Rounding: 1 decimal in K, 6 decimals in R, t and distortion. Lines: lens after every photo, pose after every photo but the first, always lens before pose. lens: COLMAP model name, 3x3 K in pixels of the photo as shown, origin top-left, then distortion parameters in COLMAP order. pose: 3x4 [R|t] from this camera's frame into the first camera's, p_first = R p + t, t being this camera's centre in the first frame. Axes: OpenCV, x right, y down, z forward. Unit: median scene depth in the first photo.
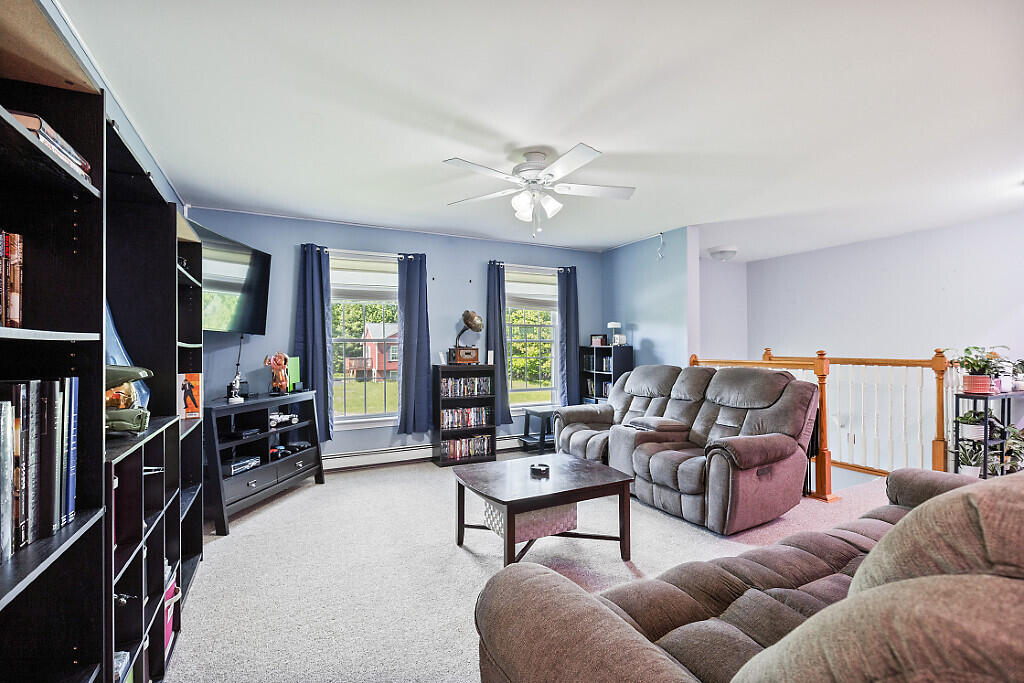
lens RADIAL K [[457.1, 0, 507.1], [0, 457.1, 342.3], [0, 0, 1]] dist [-0.002751, -0.000275]
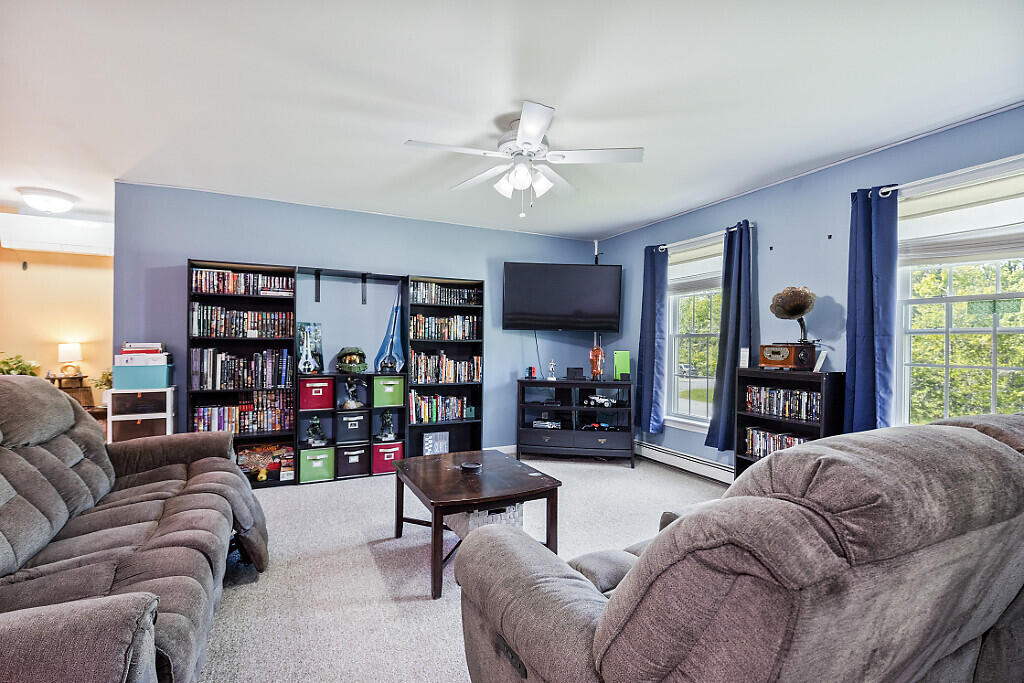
lens RADIAL K [[457.1, 0, 503.4], [0, 457.1, 342.9], [0, 0, 1]] dist [-0.002751, -0.000275]
pose [[-0.033624, 0.003861, -0.999427, 0.964430], [0.000133, 0.999993, 0.003859, 0.011865], [0.999435, -0.000003, -0.033624, 1.013927]]
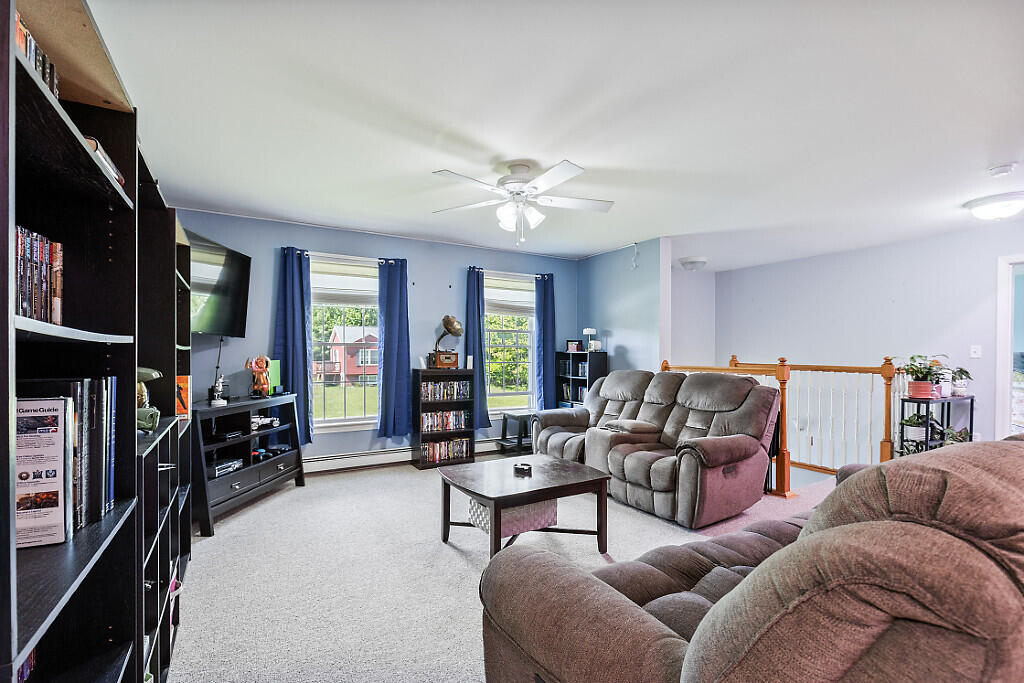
lens RADIAL K [[457.1, 0, 507.6], [0, 457.1, 349.5], [0, 0, 1]] dist [-0.002751, -0.000275]
pose [[0.998241, 0.008482, 0.058674, -0.020977], [-0.008770, 0.999951, 0.004650, -0.000201], [-0.058631, -0.005156, 0.998266, -0.036163]]
